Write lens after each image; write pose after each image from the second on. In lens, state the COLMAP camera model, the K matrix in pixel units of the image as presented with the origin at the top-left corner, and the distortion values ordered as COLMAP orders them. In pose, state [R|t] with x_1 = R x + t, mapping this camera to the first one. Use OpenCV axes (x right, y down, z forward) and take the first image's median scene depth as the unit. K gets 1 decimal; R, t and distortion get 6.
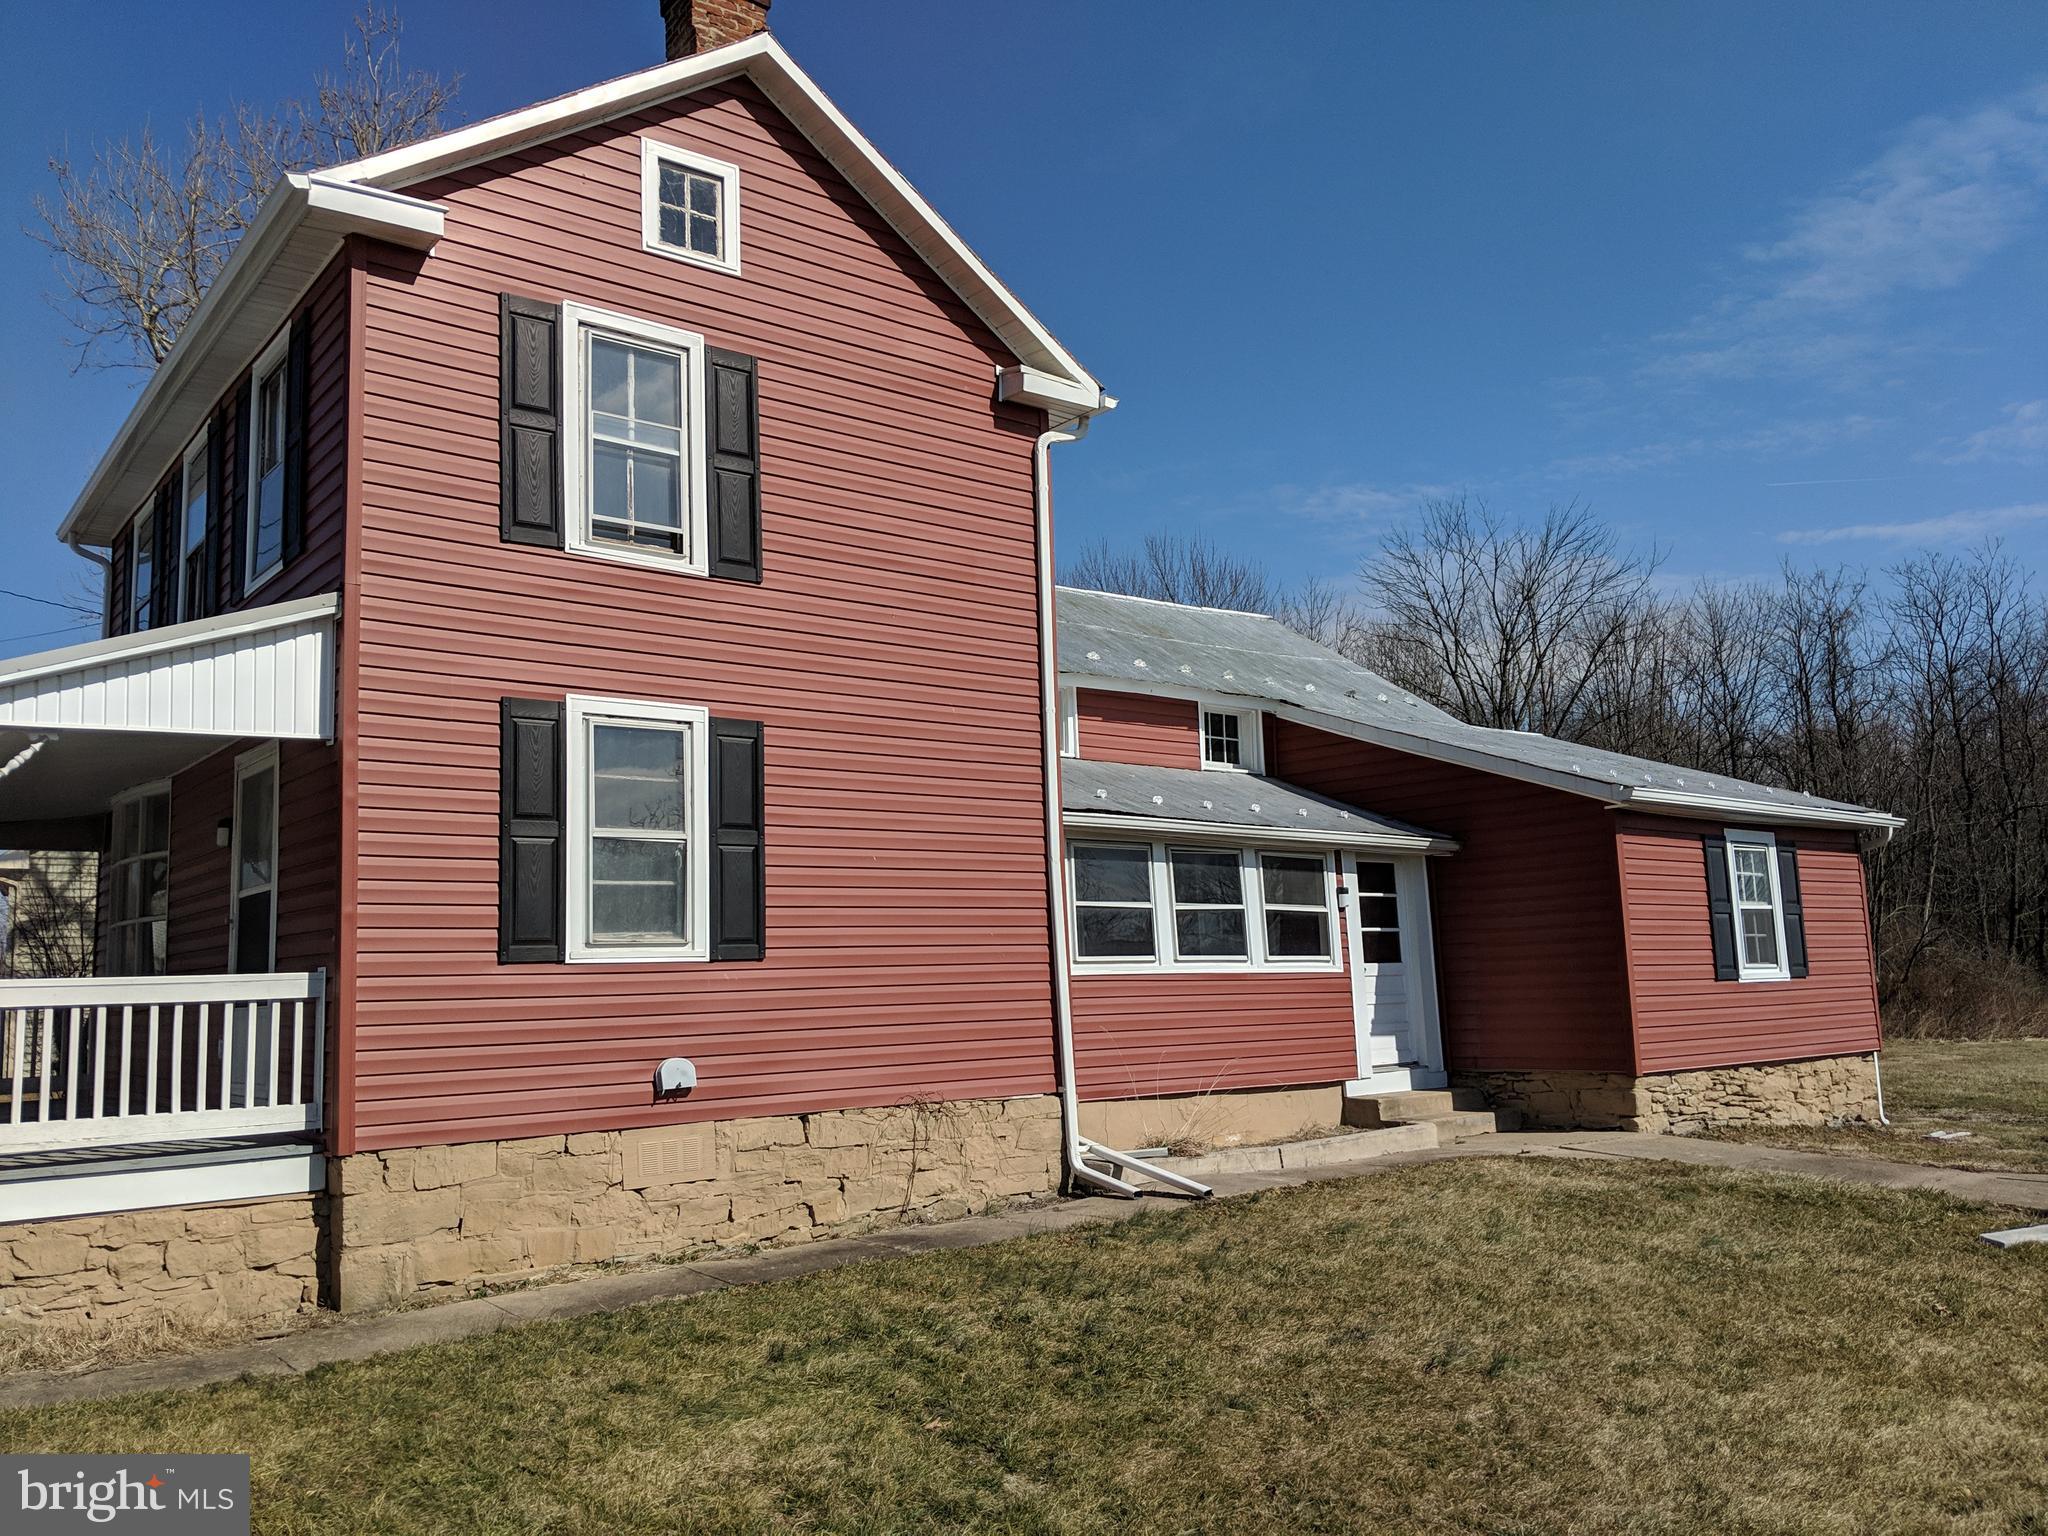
lens RADIAL K [[1624.1, 0, 1023.8], [0, 1624.1, 746.5], [0, 0, 1]] dist [0.056751, -0.091762]
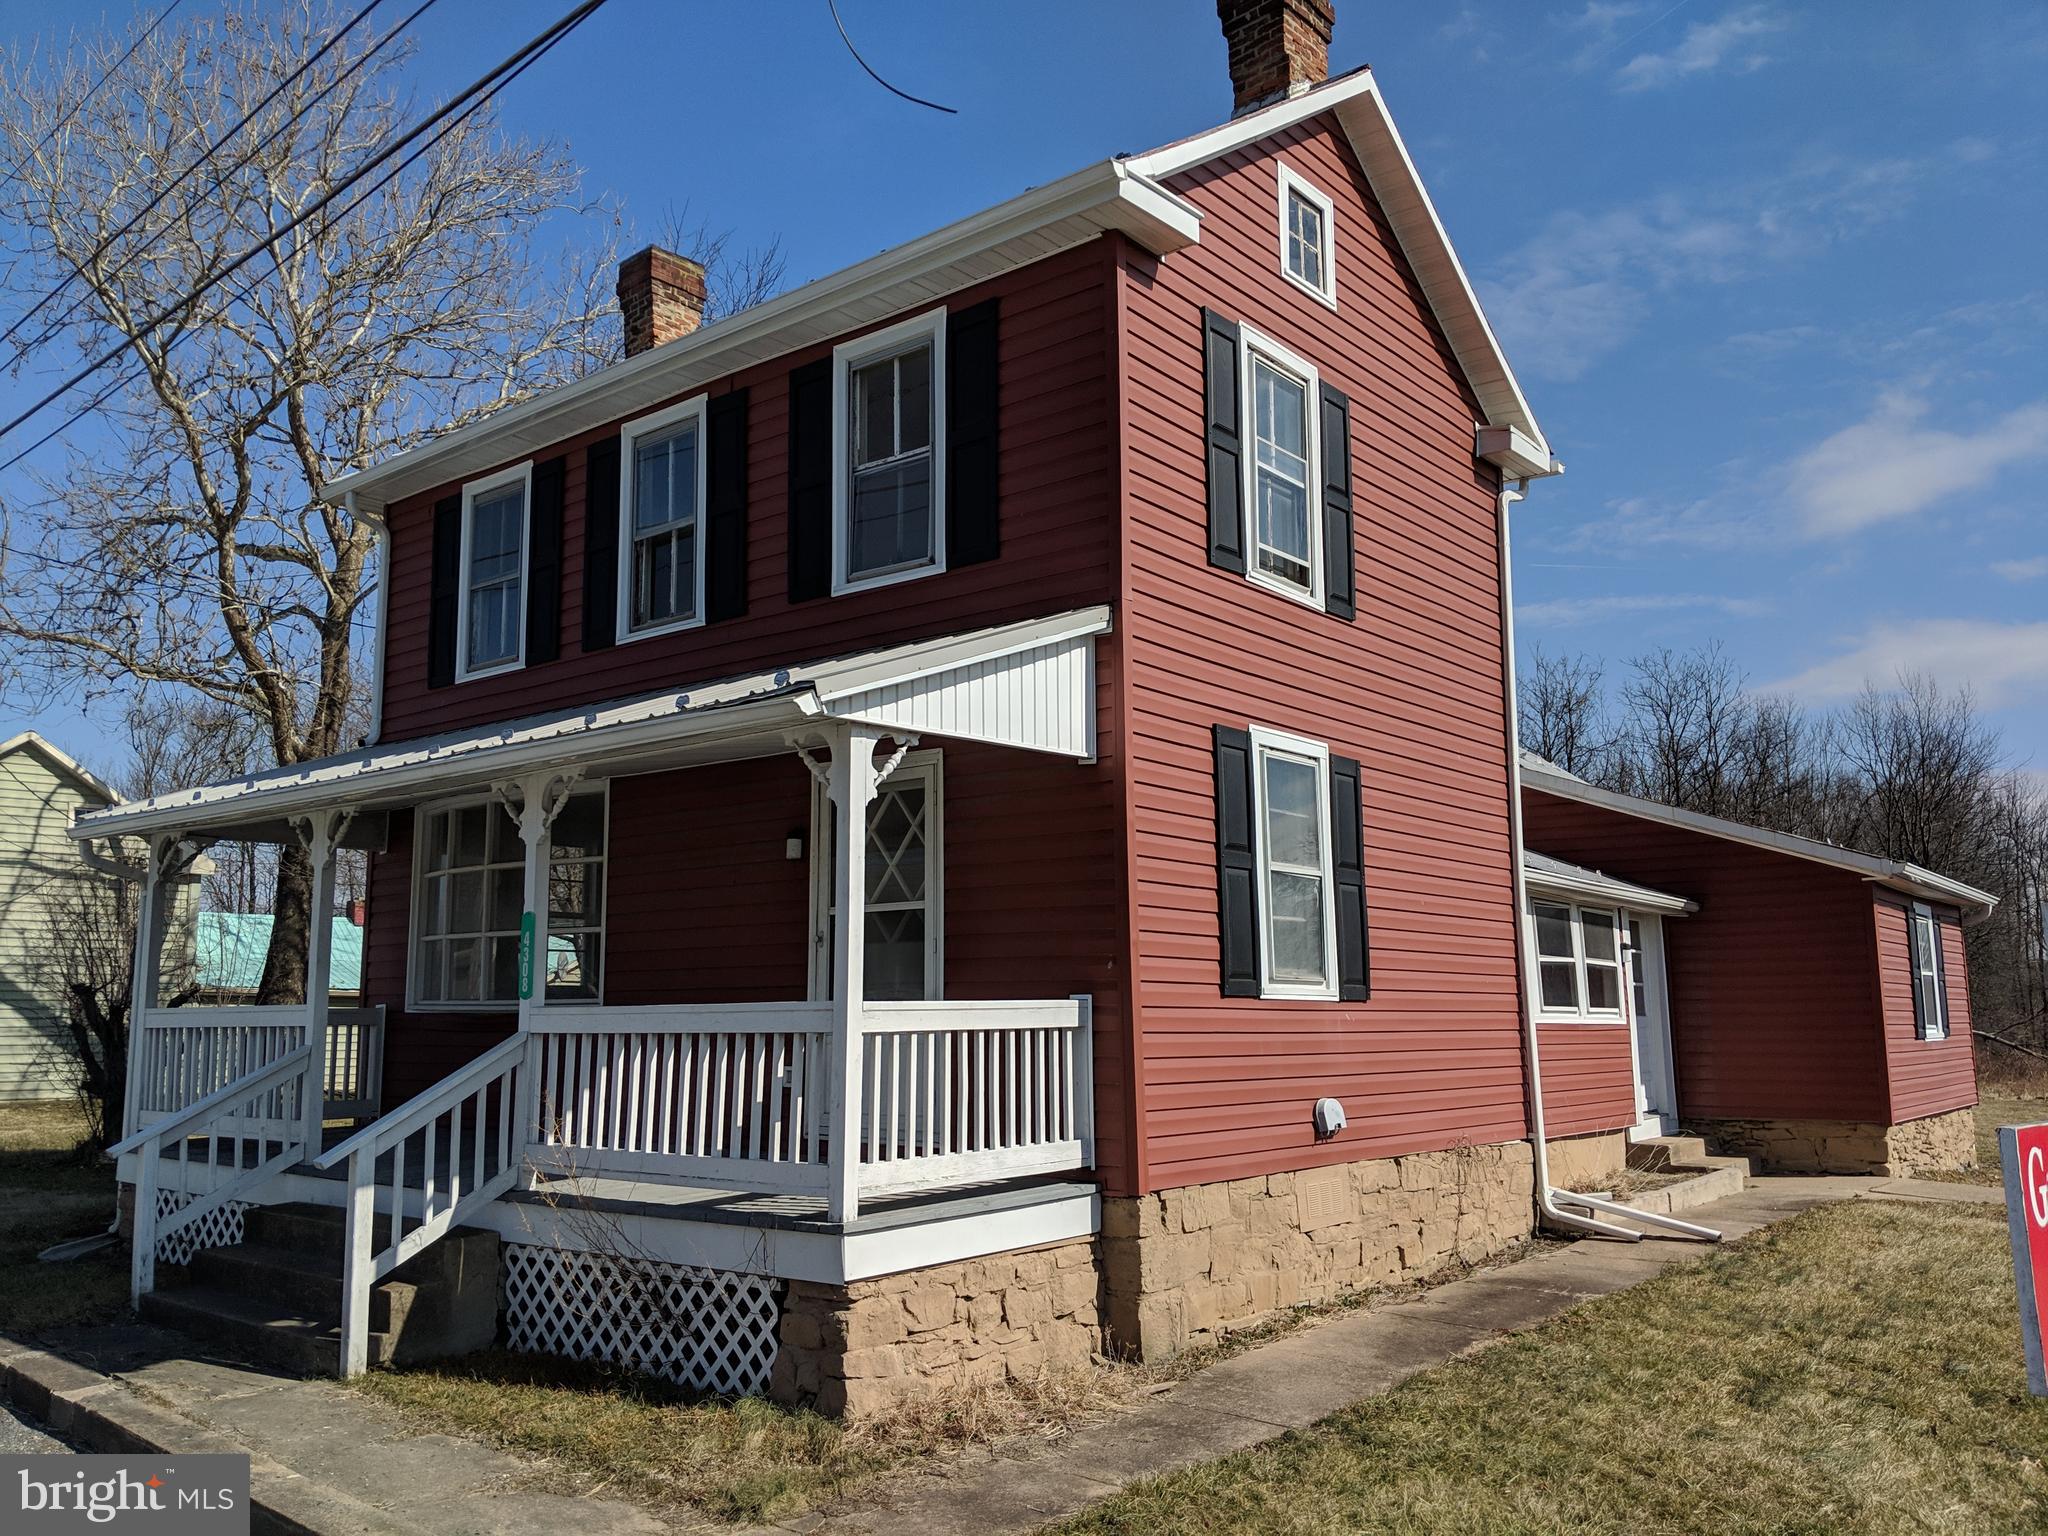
lens RADIAL K [[1620.0, 0, 1024.0], [0, 1620.0, 768.0], [0, 0, 1]] dist [0.154150, -0.314093]
pose [[0.972965, 0.061636, 0.222575, -0.608413], [-0.060800, 0.998094, -0.010612, 0.012280], [-0.222805, -0.003207, 0.974858, 0.071553]]
